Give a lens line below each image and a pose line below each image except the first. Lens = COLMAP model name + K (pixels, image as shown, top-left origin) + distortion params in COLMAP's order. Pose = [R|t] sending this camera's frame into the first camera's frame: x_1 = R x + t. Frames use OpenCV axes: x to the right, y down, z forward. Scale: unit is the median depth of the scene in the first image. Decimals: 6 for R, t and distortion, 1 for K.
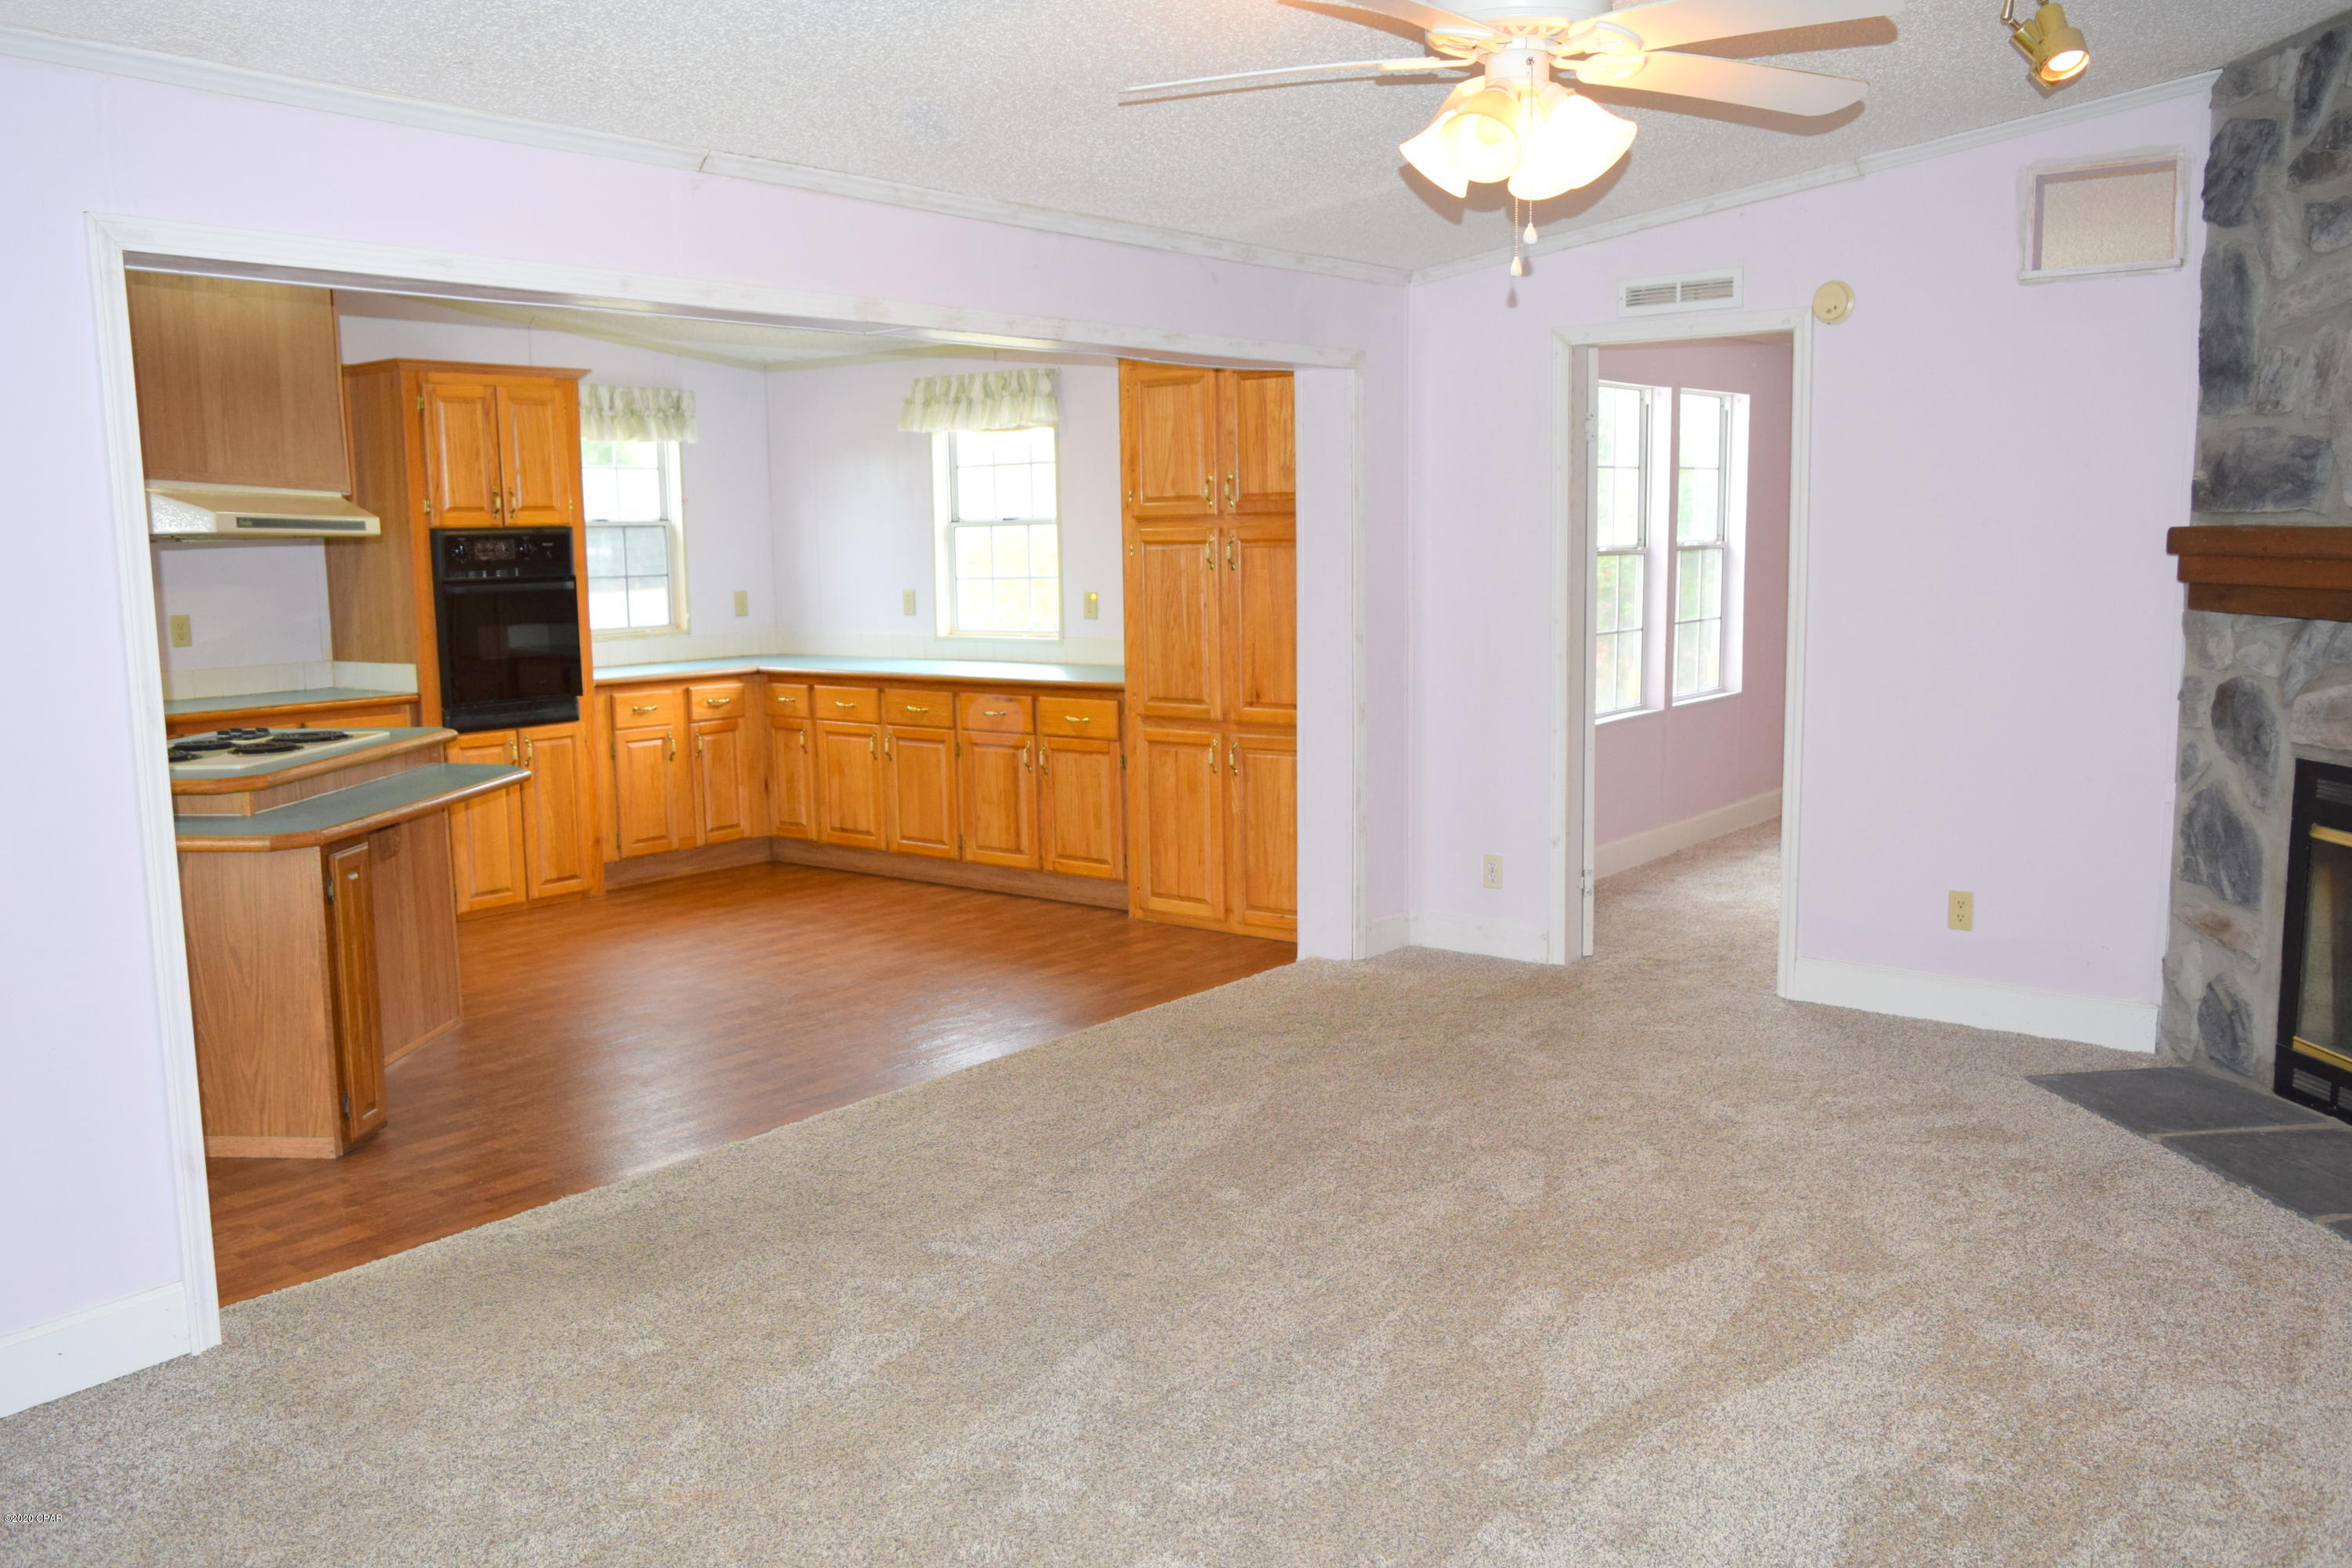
lens RADIAL K [[1913.4, 0, 1176.0], [0, 1913.4, 784.0], [0, 0, 1]] dist [-0.007460, -0.002971]
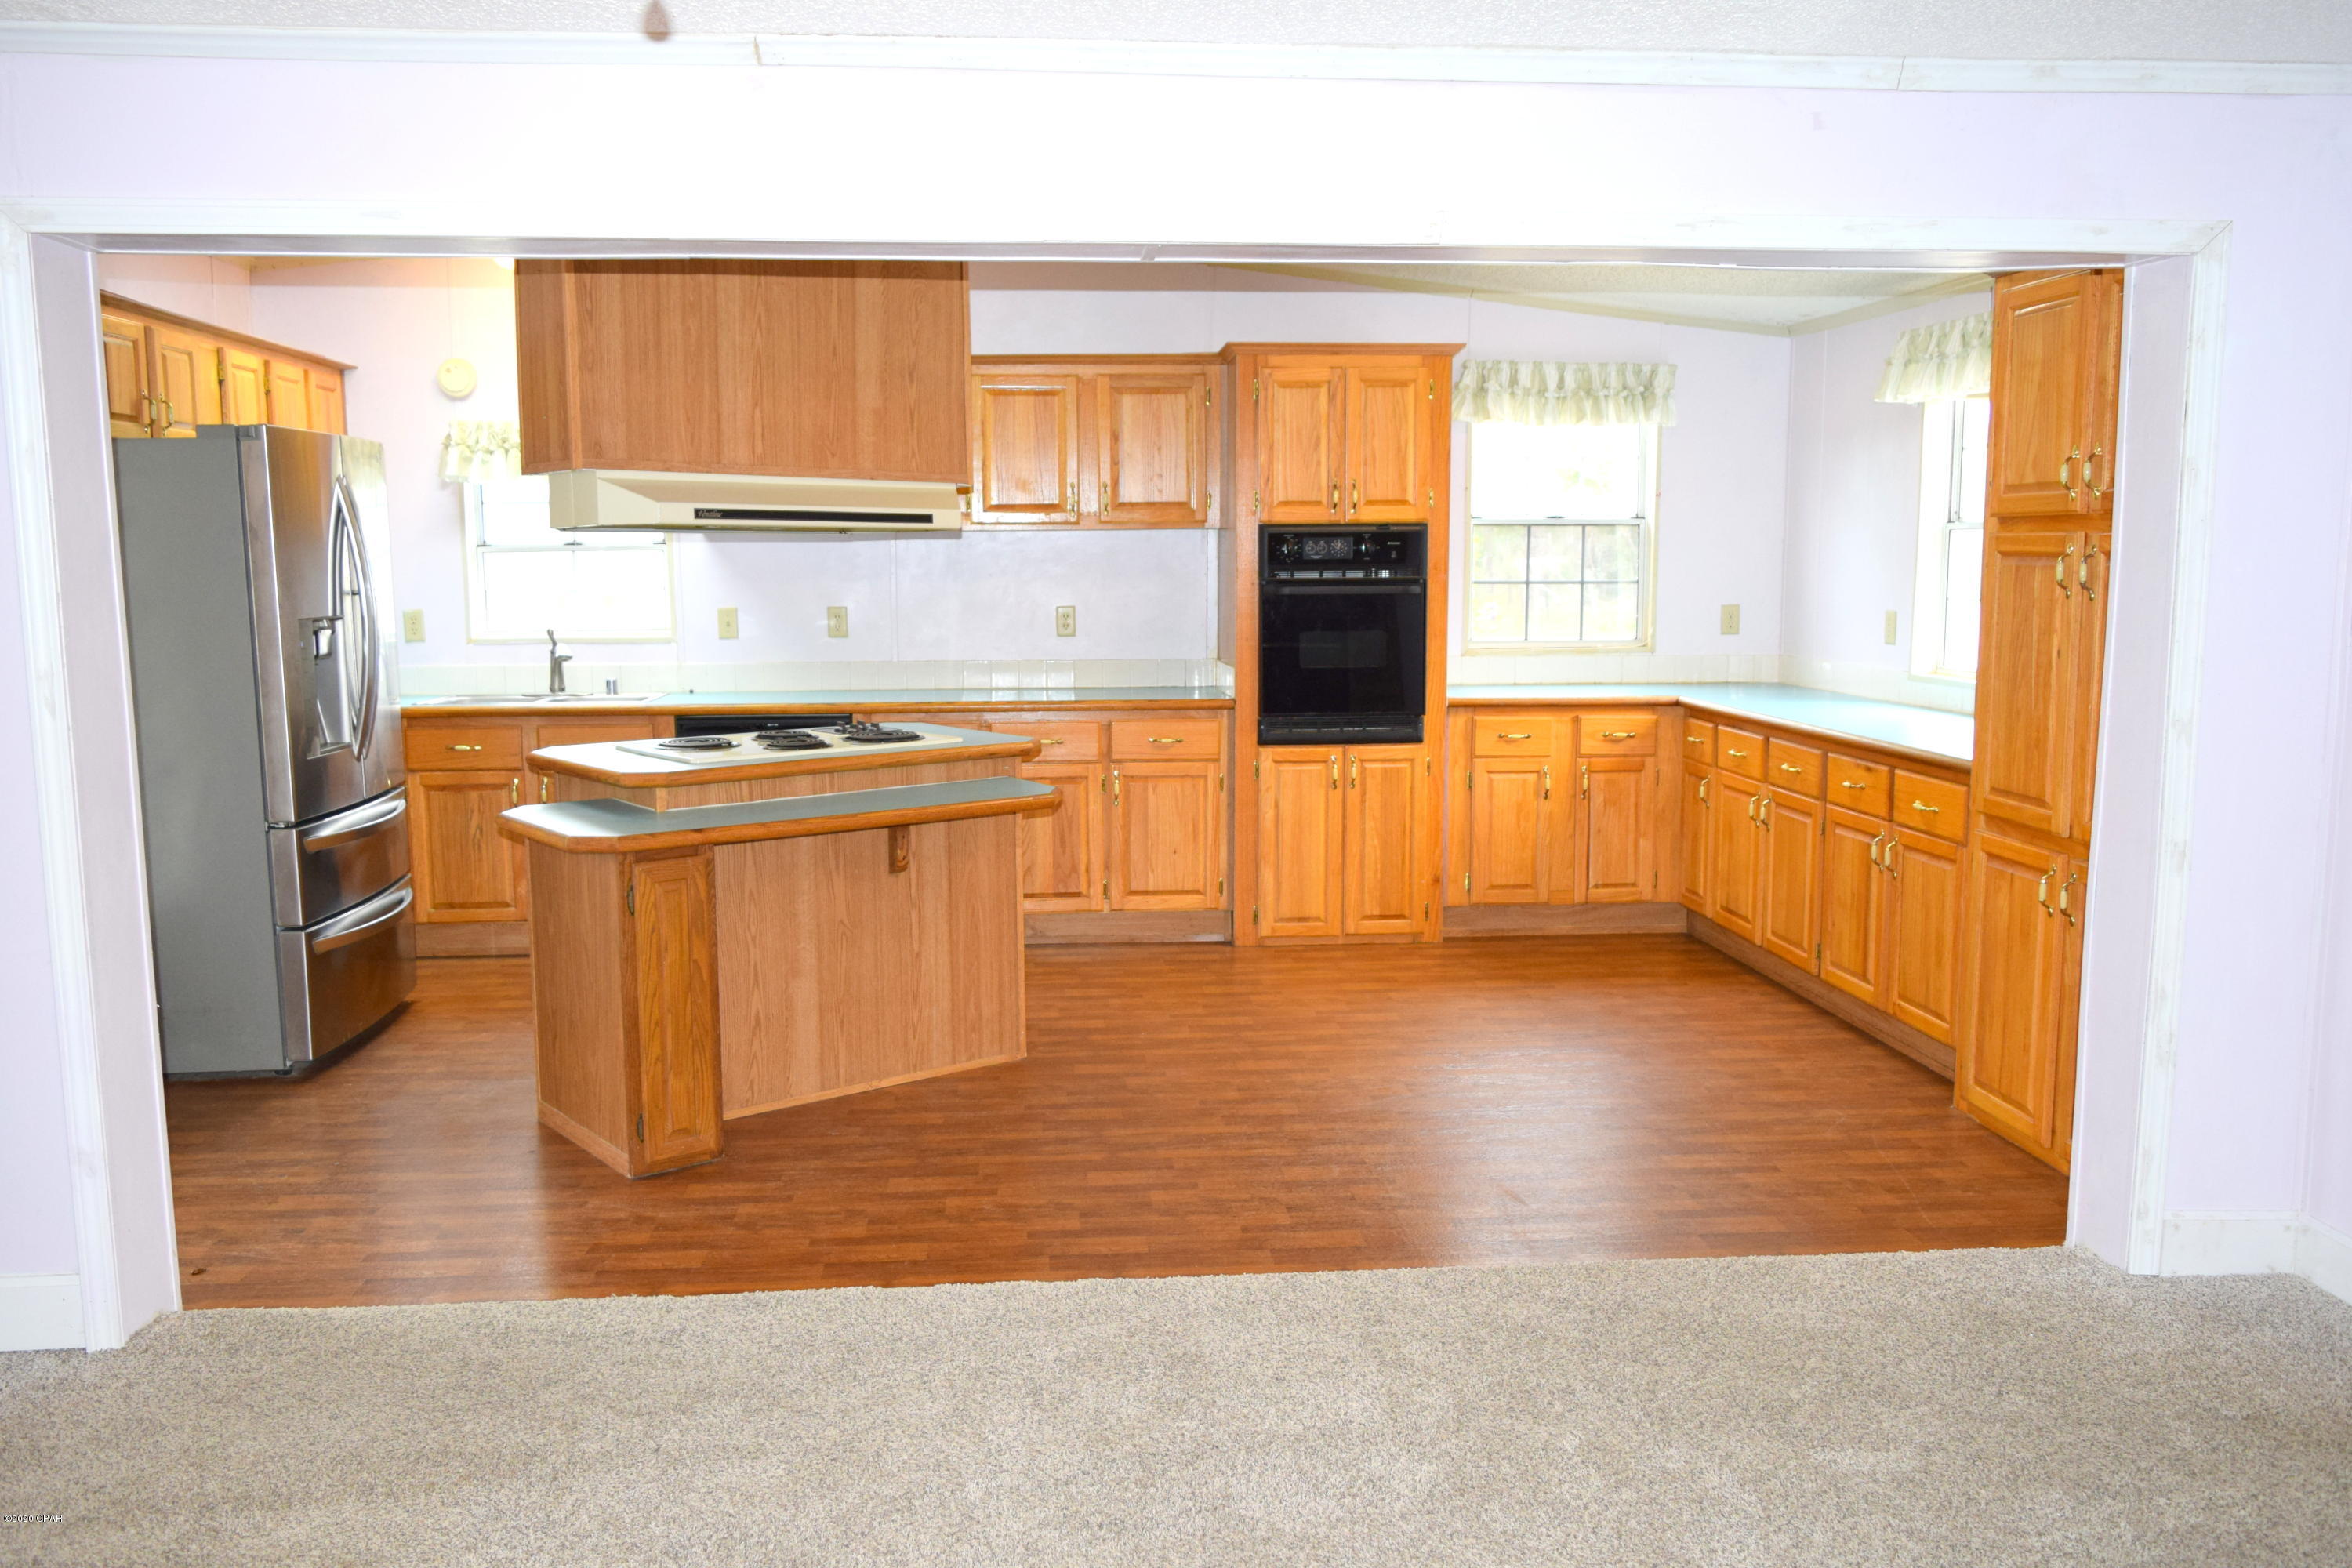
lens RADIAL K [[1876.5, 0, 1176.0], [0, 1876.5, 784.0], [0, 0, 1]] dist [-0.008541, -0.003722]
pose [[0.684717, 0.107044, -0.720905, 0.244773], [-0.104955, 0.993327, 0.047808, -0.045024], [0.721212, 0.042928, 0.691383, 0.327222]]
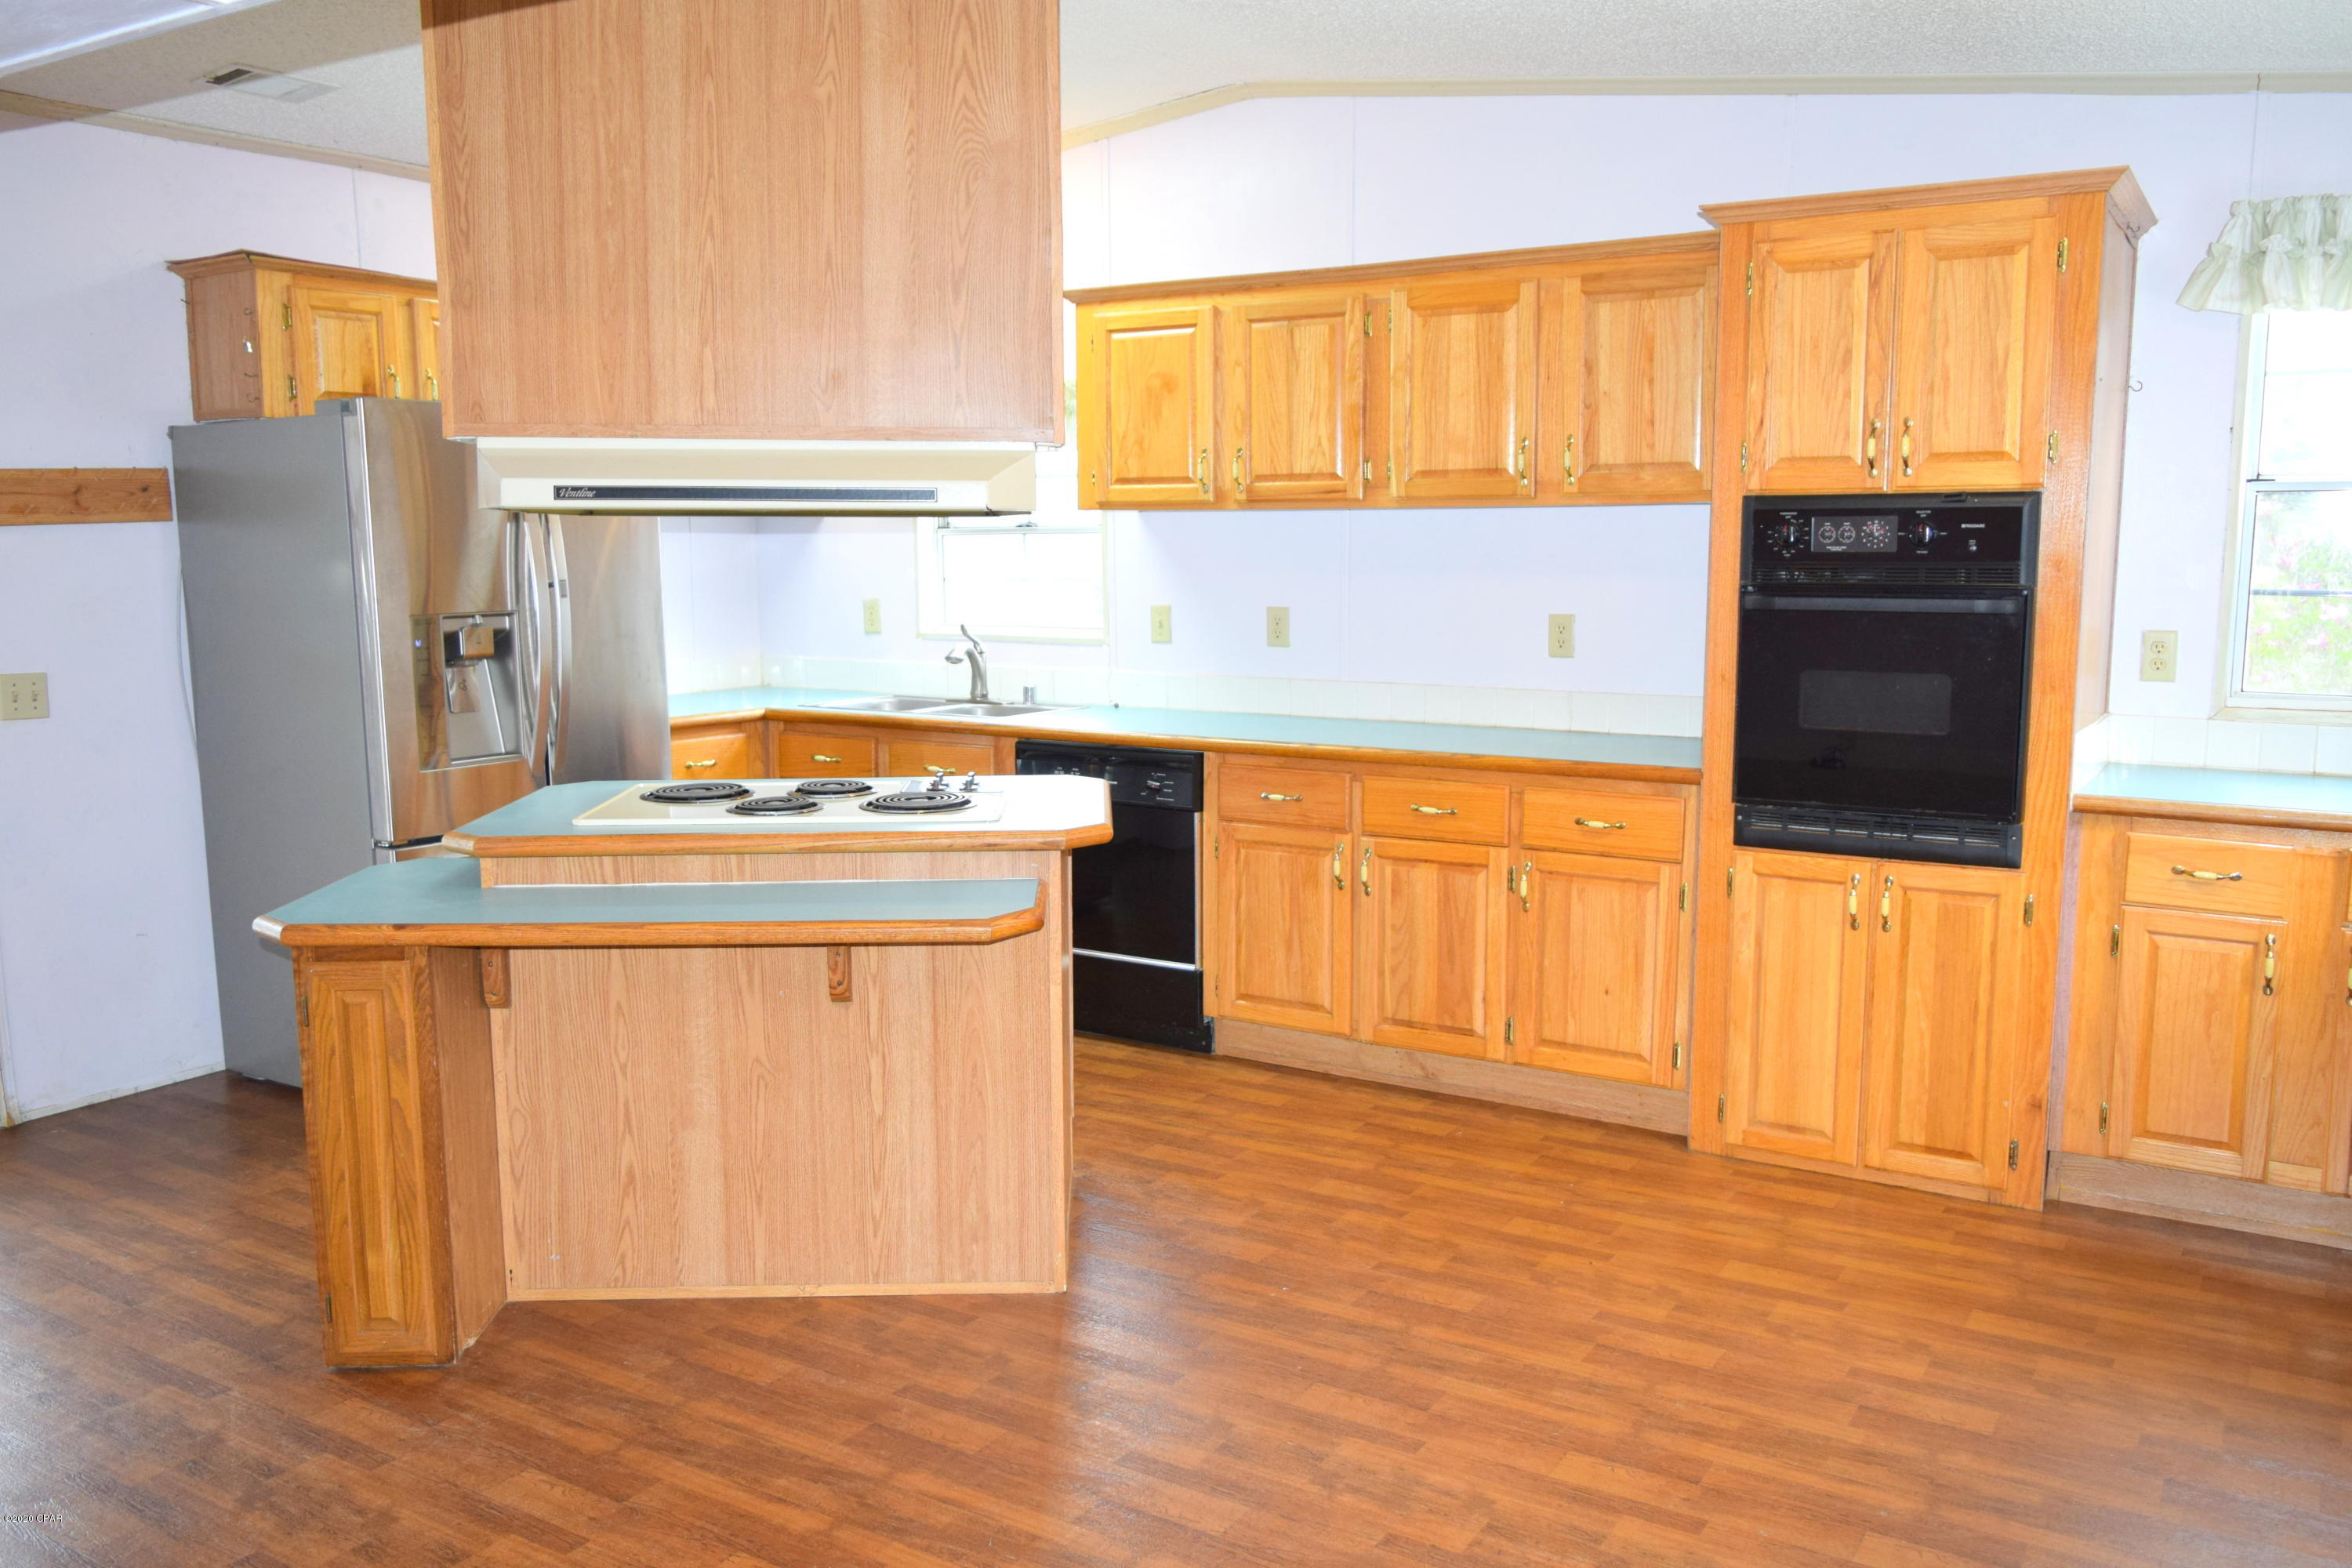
lens RADIAL K [[1876.5, 0, 1176.0], [0, 1876.5, 784.0], [0, 0, 1]] dist [-0.008541, -0.003722]
pose [[0.105439, 0.154552, -0.982342, 0.160526], [-0.127576, 0.981788, 0.140771, -0.100647], [0.986208, 0.110481, 0.123235, 0.732167]]
